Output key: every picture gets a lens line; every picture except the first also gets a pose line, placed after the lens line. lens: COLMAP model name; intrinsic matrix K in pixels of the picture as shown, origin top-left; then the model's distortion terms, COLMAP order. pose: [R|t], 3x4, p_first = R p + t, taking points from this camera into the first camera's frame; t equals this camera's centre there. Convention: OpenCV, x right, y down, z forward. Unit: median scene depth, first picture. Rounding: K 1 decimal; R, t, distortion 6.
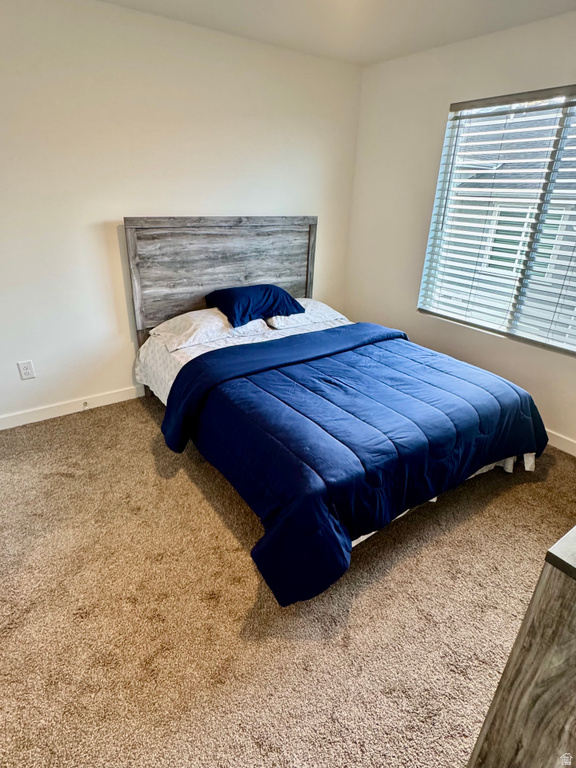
lens RADIAL K [[418.9, 0, 288.0], [0, 418.9, 384.0], [0, 0, 1]] dist [-0.000351, -0.000137]
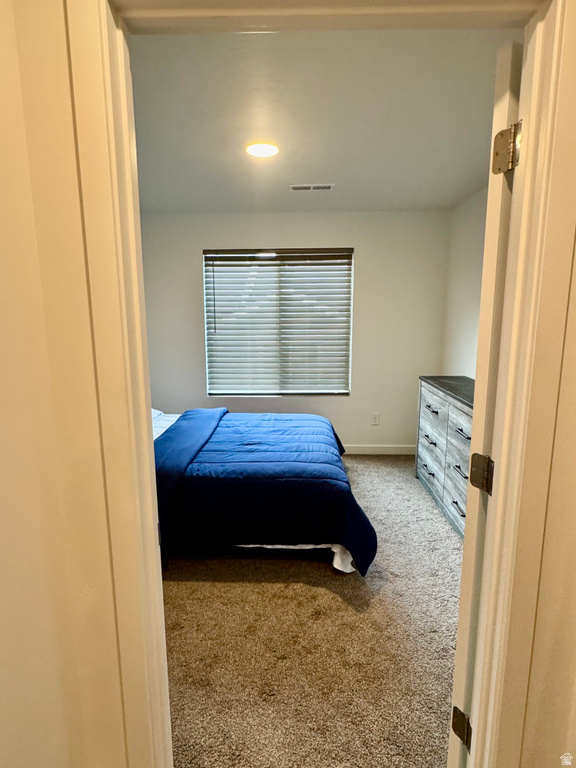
lens RADIAL K [[418.9, 0, 288.0], [0, 418.9, 384.0], [0, 0, 1]] dist [-0.000351, -0.000137]
pose [[0.604505, -0.167239, 0.778848, -0.830411], [0.358328, 0.930302, -0.078358, -0.035780], [-0.711459, 0.326451, 0.622298, 0.069866]]
